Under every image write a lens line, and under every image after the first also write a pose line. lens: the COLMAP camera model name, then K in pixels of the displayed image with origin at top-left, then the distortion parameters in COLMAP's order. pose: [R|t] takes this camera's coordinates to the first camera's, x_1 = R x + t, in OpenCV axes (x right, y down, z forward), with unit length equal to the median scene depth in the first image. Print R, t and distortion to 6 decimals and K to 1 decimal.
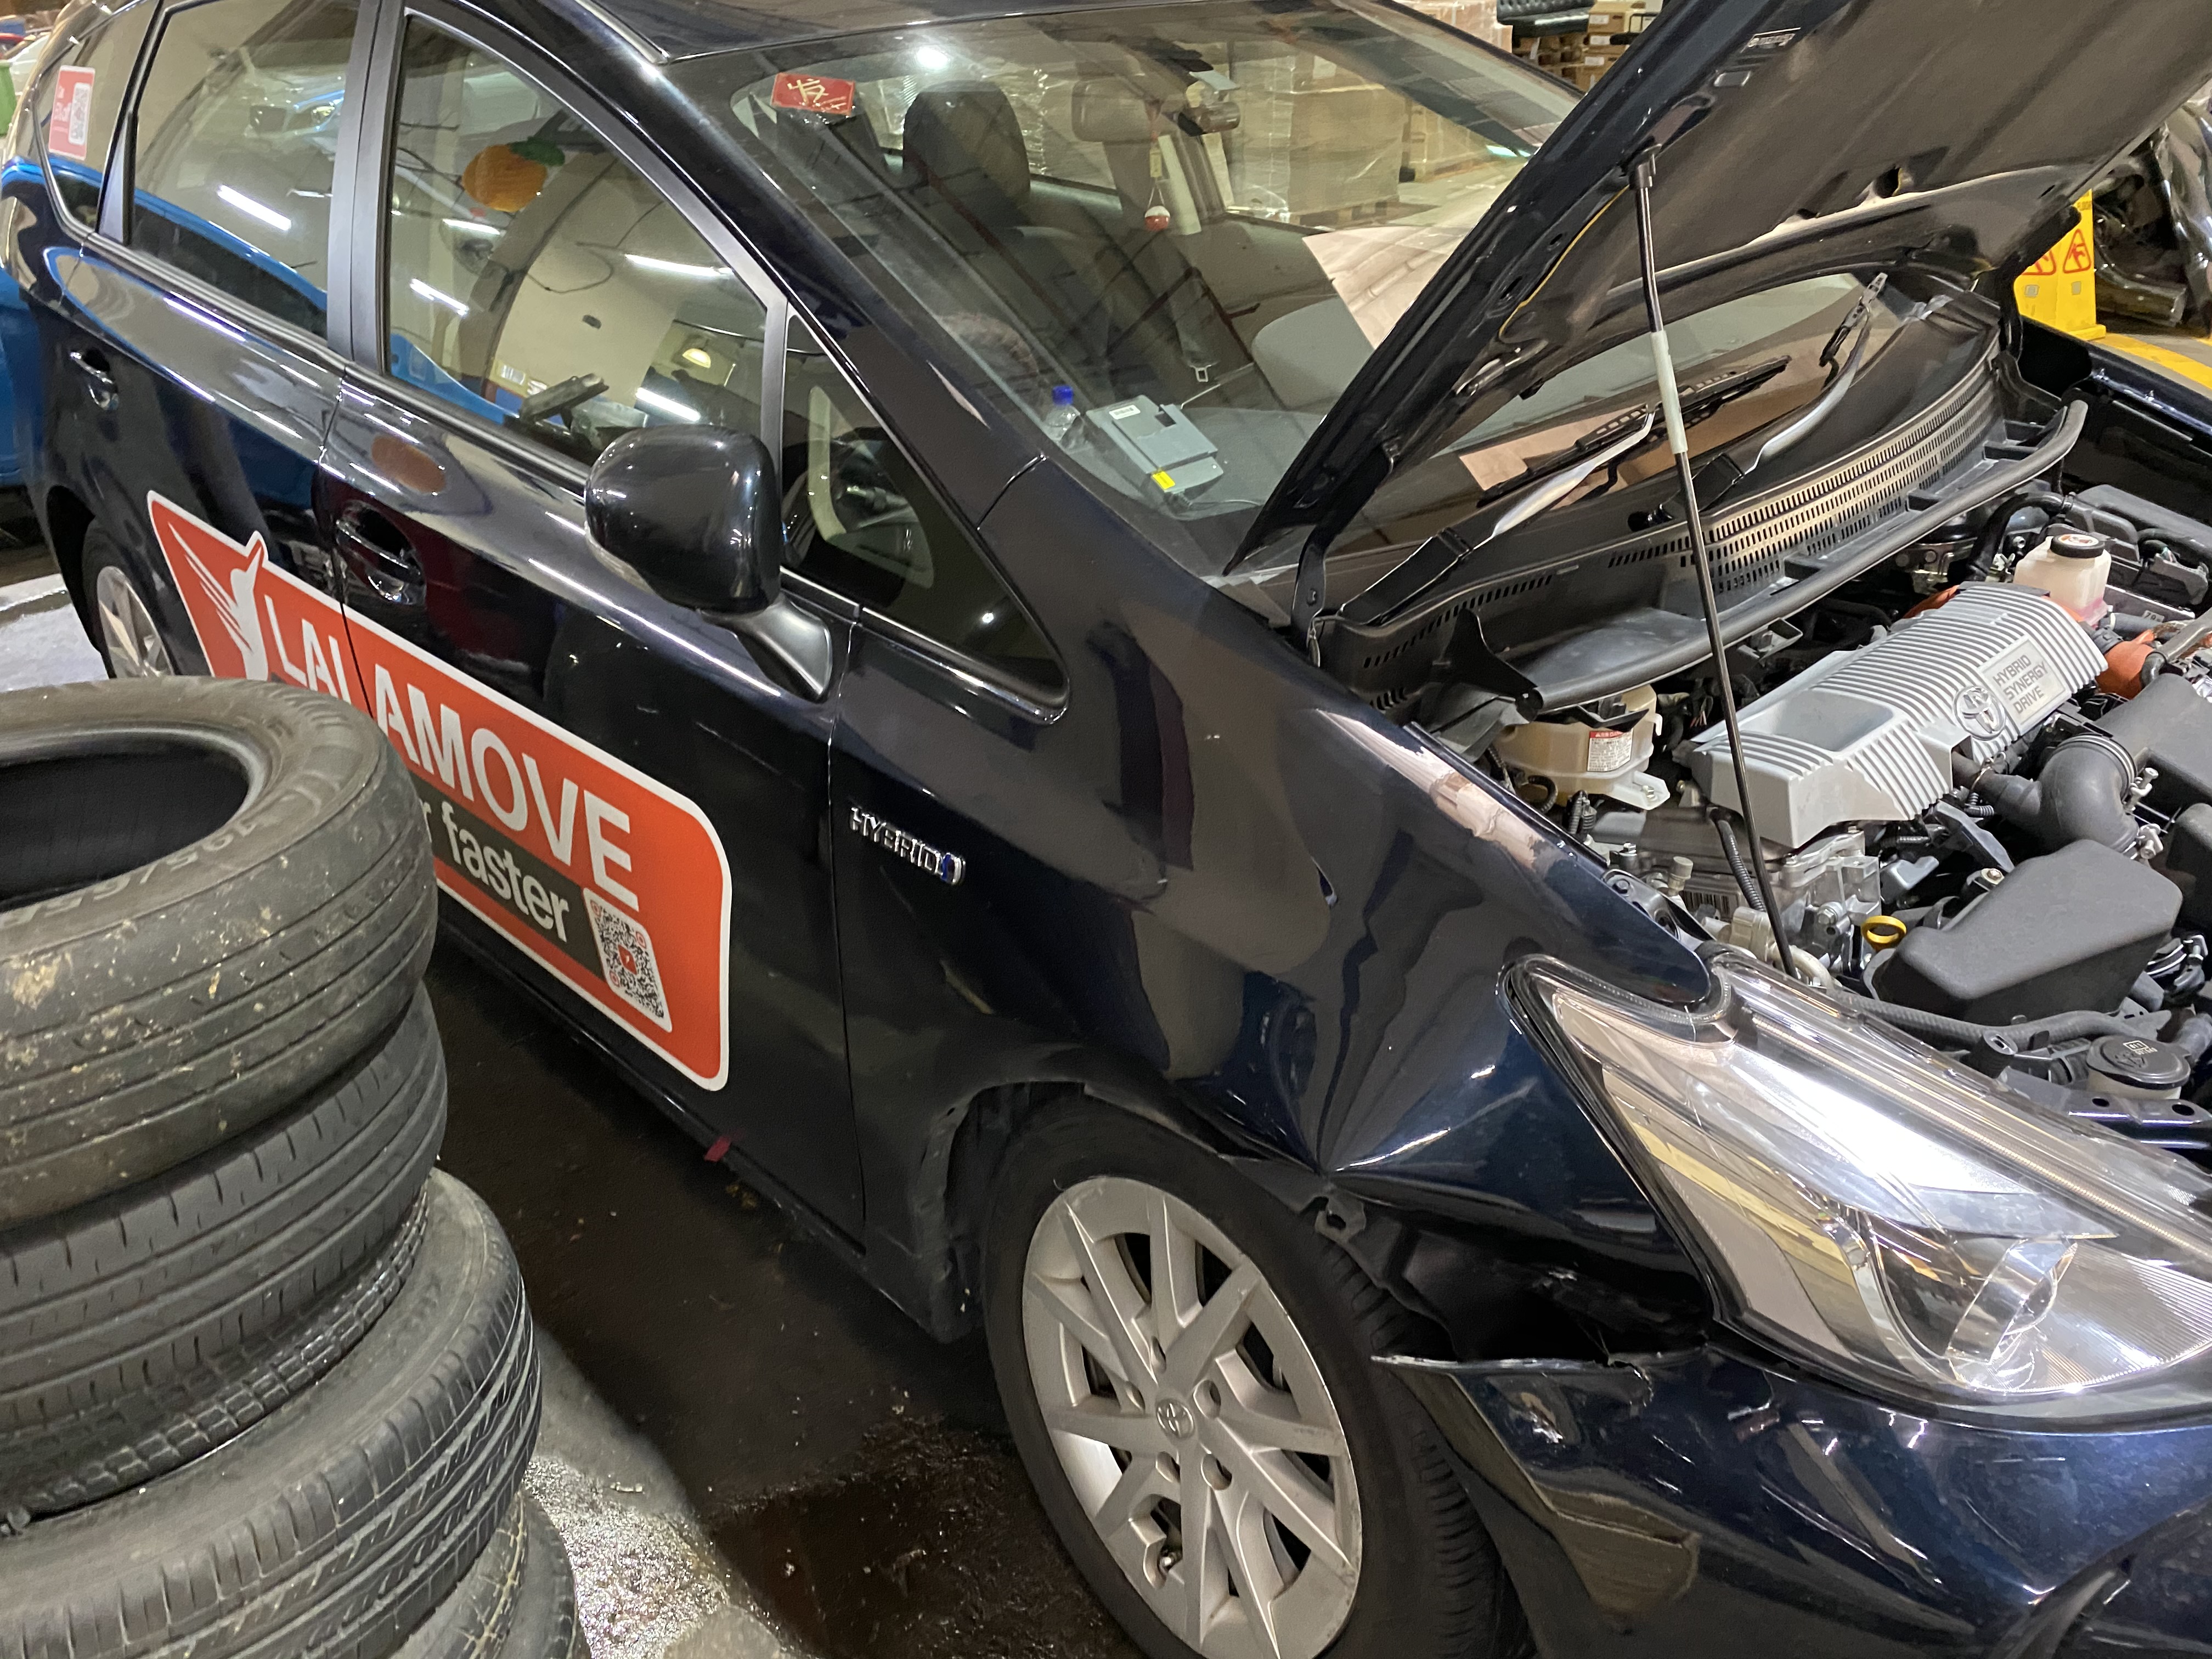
lens RADIAL K [[1648.0, 0, 1109.1], [0, 1648.0, 818.2], [0, 0, 1]] dist [0.014020, -0.009556]
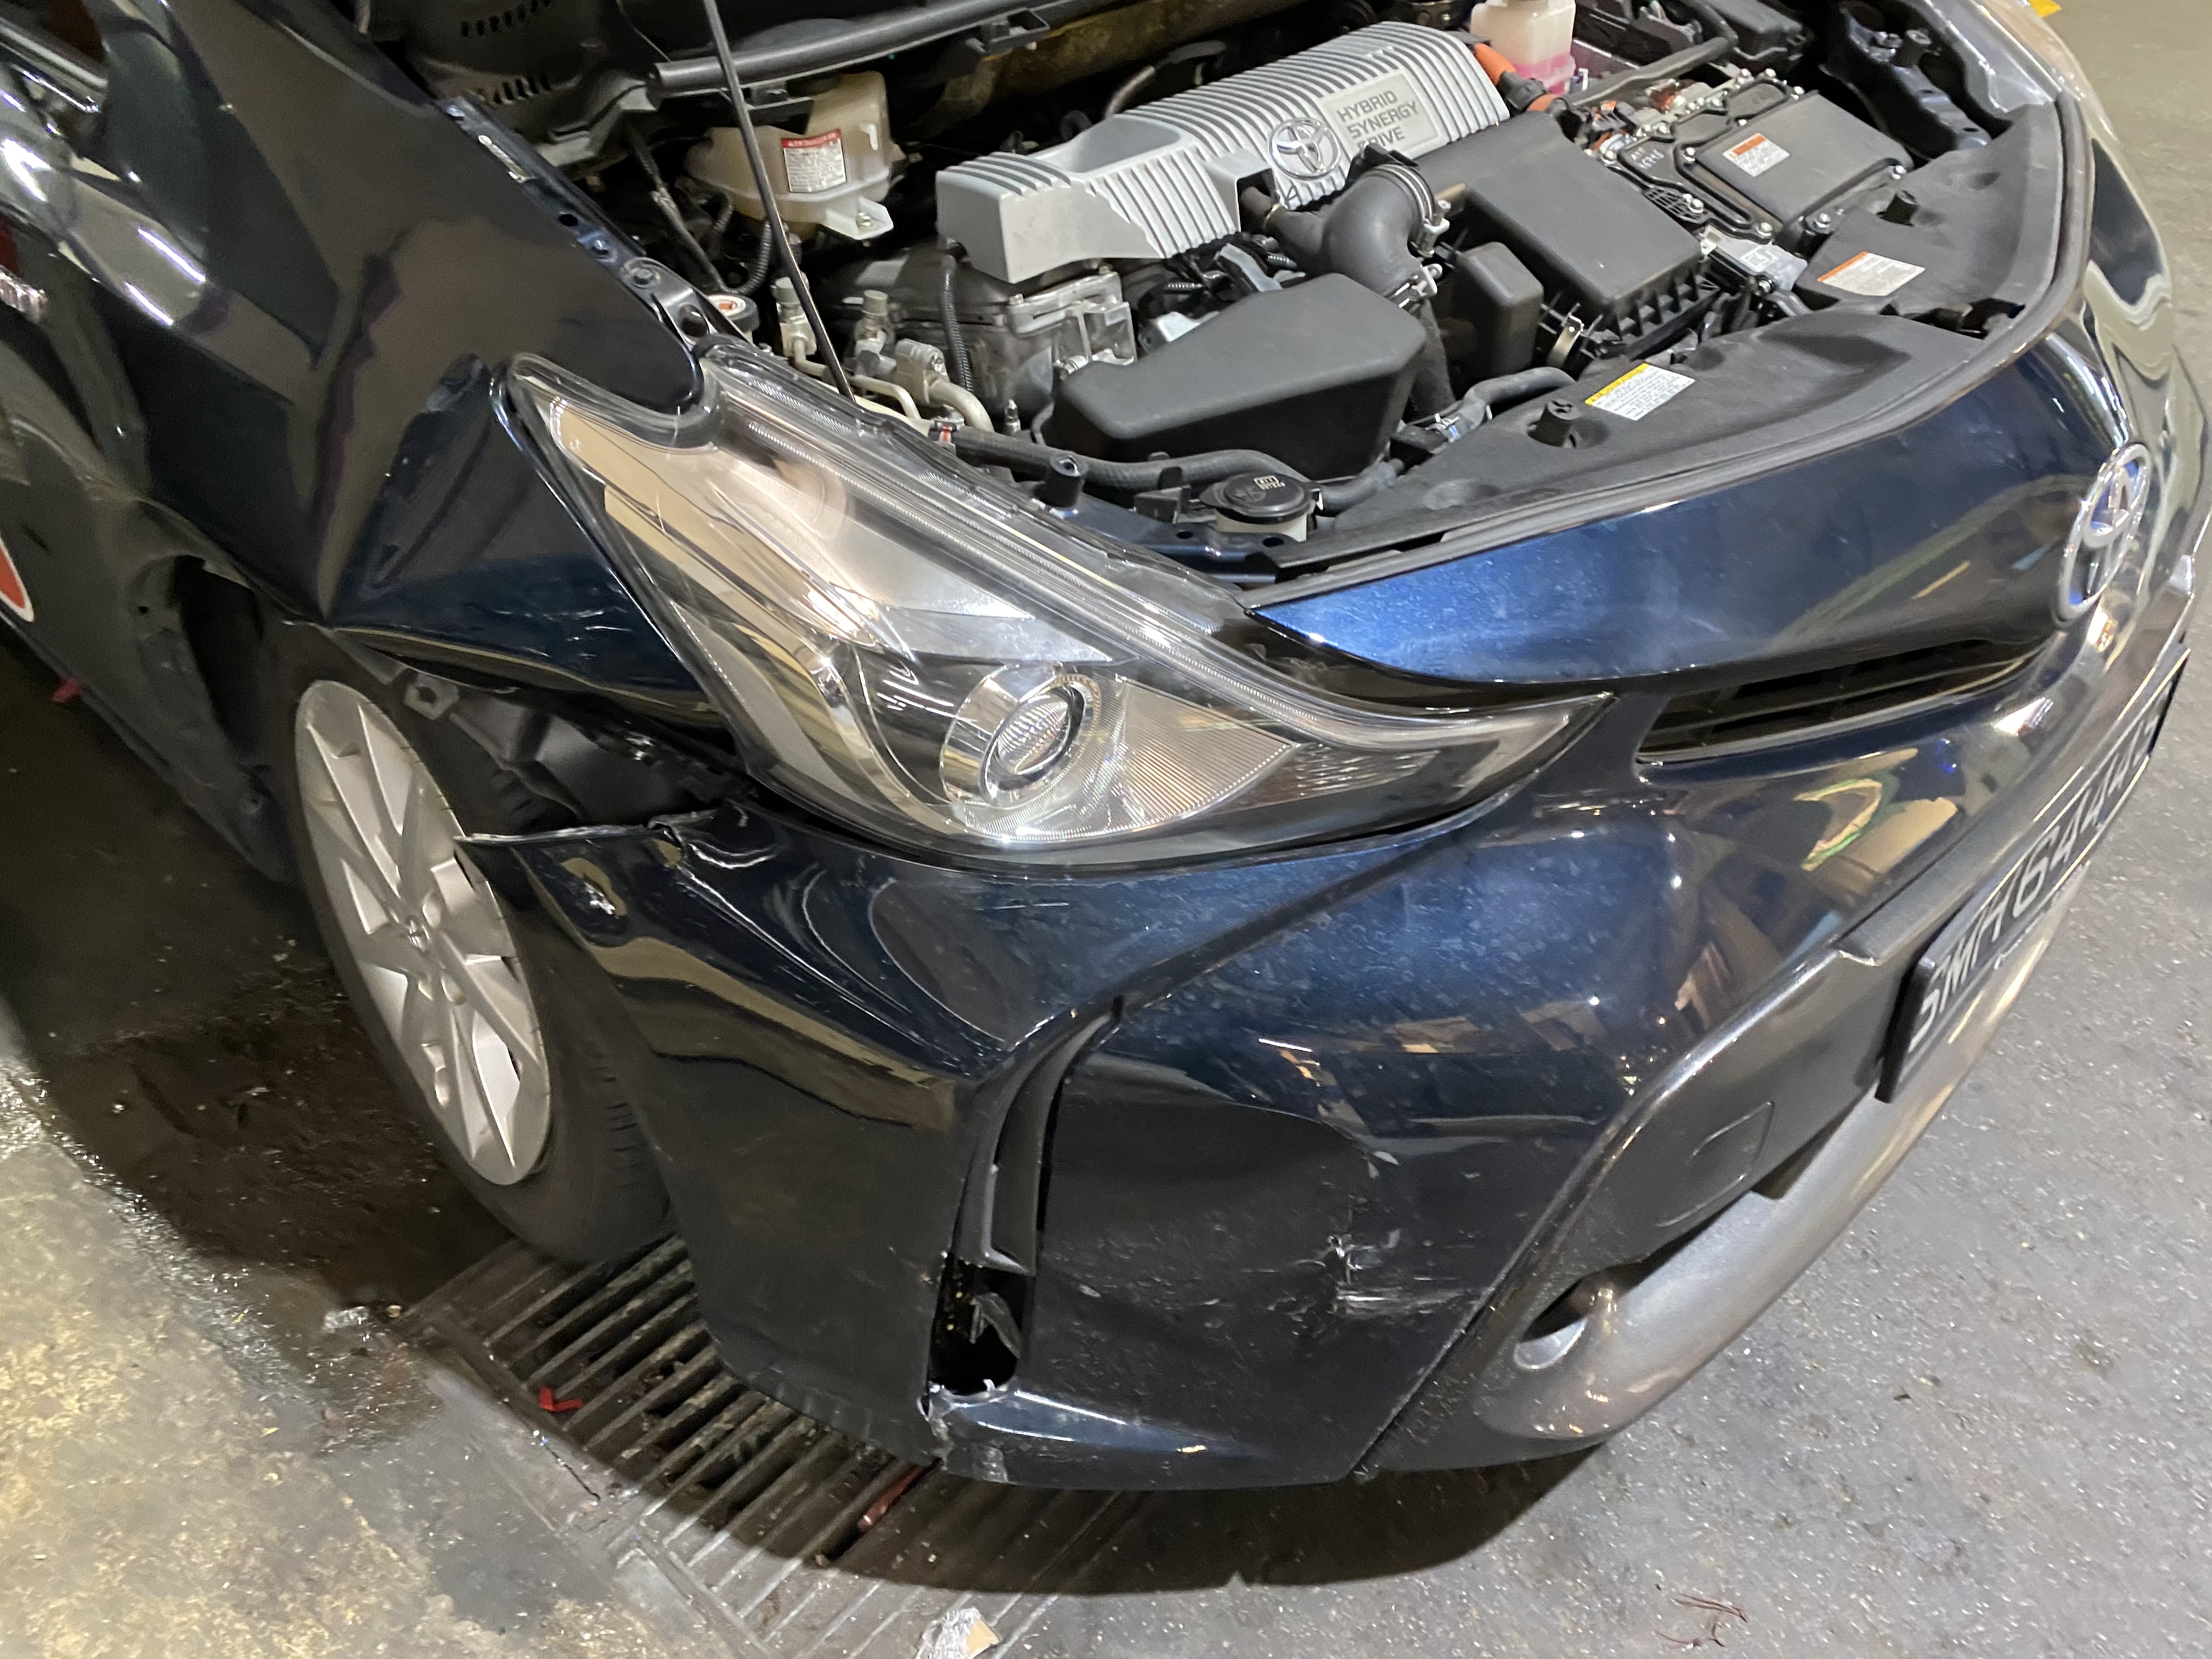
lens RADIAL K [[1648.0, 0, 1102.3], [0, 1648.0, 840.0], [0, 0, 1]] dist [0.014020, -0.009556]
pose [[0.998111, -0.010982, 0.060448, 0.405582], [-0.002777, 0.974824, 0.222957, 0.109934], [-0.061374, -0.222703, 0.972952, 0.082982]]
